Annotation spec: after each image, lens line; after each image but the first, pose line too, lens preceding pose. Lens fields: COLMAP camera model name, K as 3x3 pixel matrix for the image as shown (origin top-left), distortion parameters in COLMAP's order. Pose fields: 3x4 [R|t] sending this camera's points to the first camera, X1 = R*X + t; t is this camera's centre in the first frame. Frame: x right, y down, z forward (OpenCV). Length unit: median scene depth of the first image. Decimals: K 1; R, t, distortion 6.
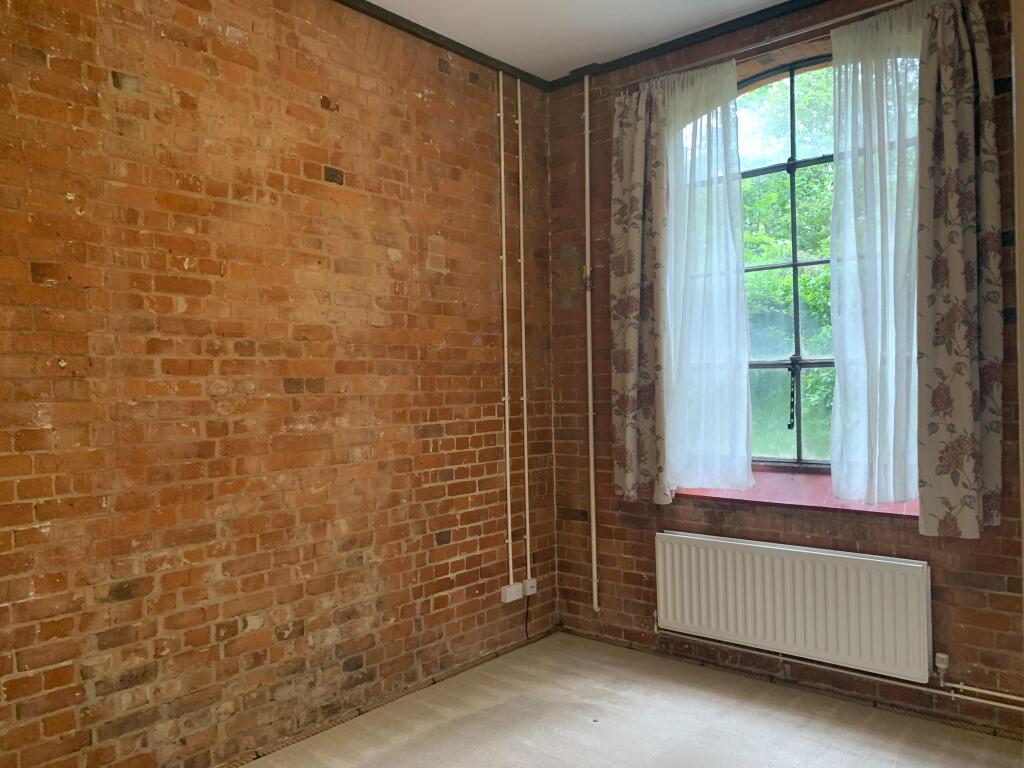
lens RADIAL K [[785.1, 0, 512.0], [0, 785.1, 384.0], [0, 0, 1]] dist [0.065450, -0.104053]
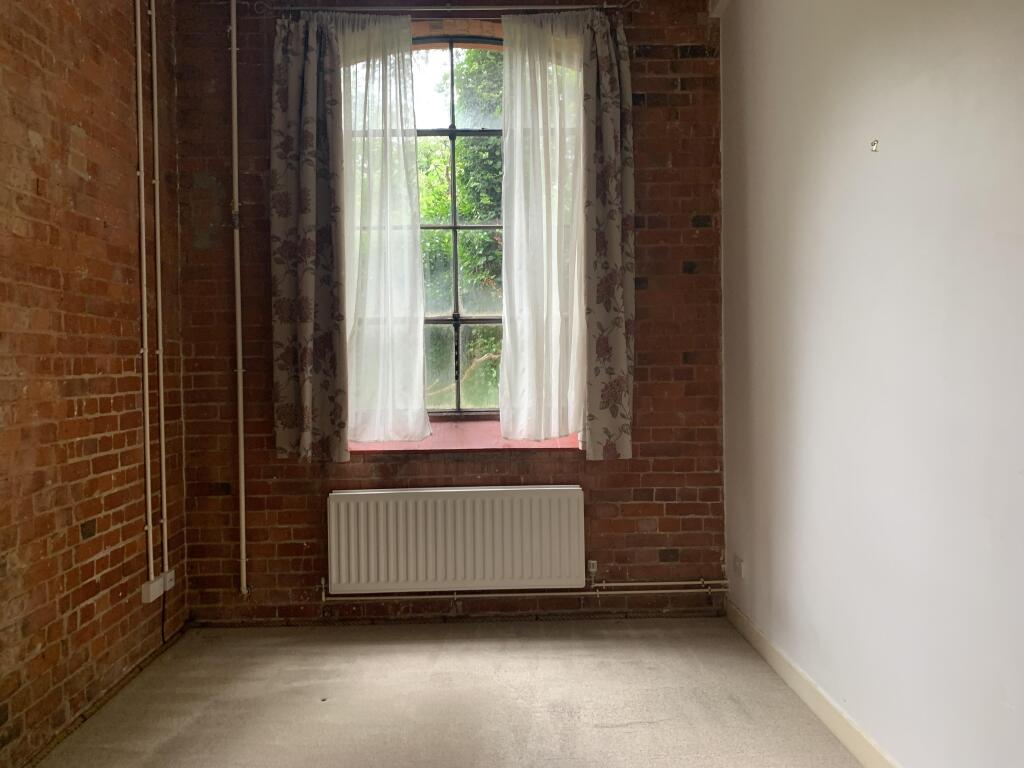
lens RADIAL K [[778.0, 0, 511.9], [0, 778.0, 377.0], [0, 0, 1]] dist [-0.006523, -0.008899]
pose [[0.738244, -0.004570, 0.674518, -0.288582], [0.003026, 0.999989, 0.003464, 0.047842], [-0.674527, -0.000516, 0.738250, 0.174877]]
